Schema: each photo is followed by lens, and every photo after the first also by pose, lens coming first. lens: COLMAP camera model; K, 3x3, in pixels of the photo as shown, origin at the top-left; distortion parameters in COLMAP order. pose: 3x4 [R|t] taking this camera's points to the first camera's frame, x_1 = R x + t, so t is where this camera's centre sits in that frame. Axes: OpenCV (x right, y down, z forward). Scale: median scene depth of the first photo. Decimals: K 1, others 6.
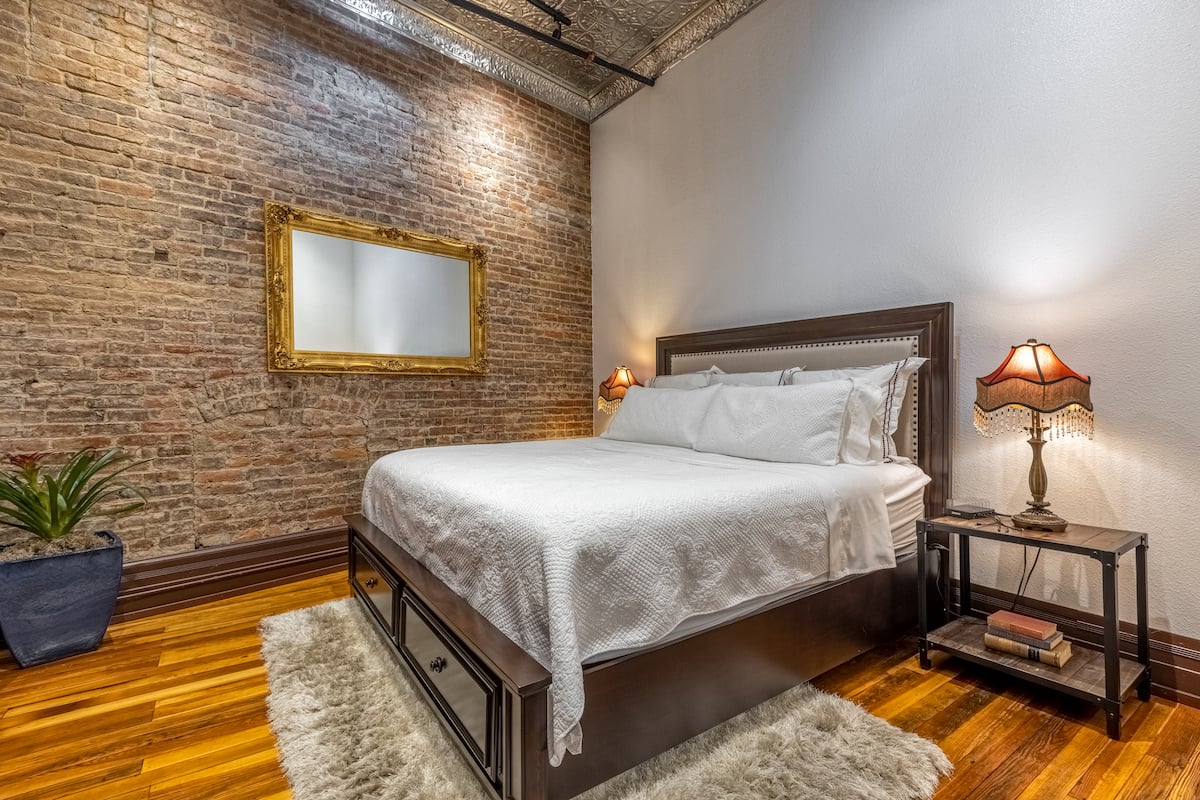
lens RADIAL K [[555.0, 0, 645.5], [0, 555.0, 398.1], [0, 0, 1]] dist [0.003524, 0.000959]
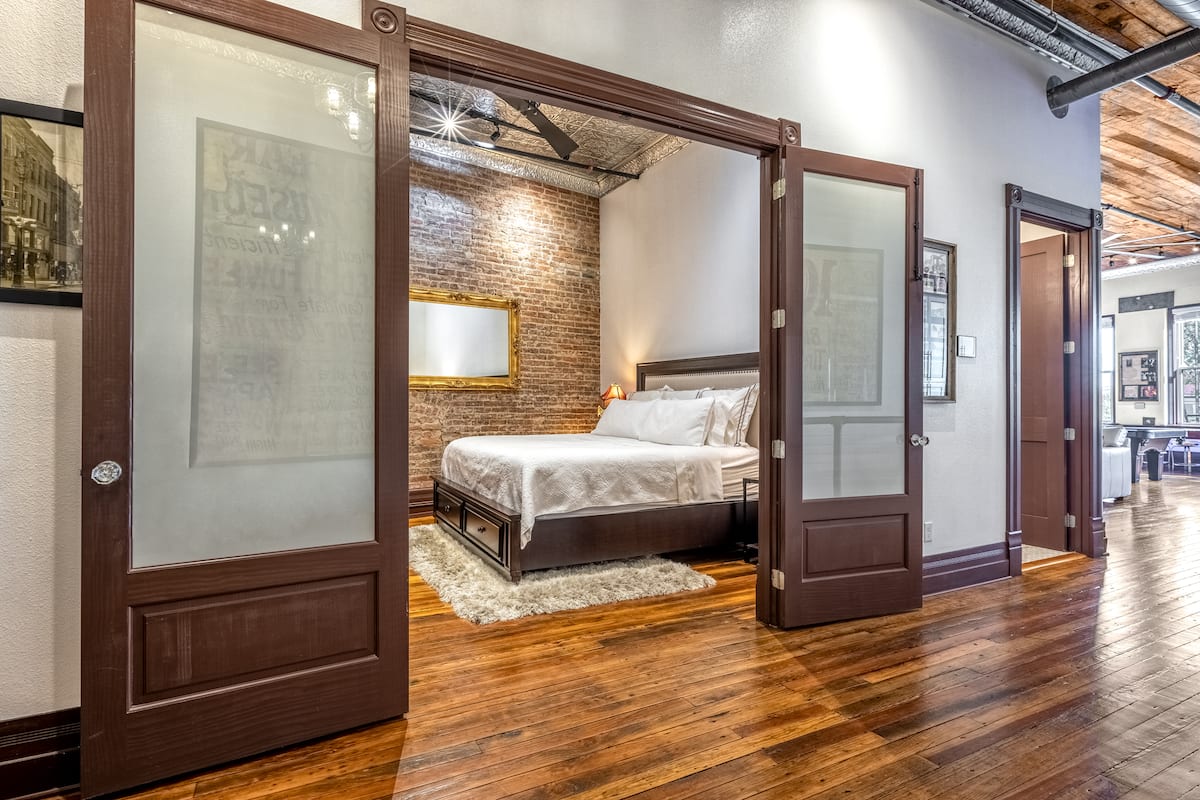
lens RADIAL K [[586.6, 0, 596.1], [0, 586.6, 403.9], [0, 0, 1]] dist [0.003397, 0.000526]
pose [[0.983115, 0.007291, -0.182845, 0.208607], [-0.008571, 0.999944, -0.006210, 0.001681], [0.182790, 0.007673, 0.983122, -0.506475]]
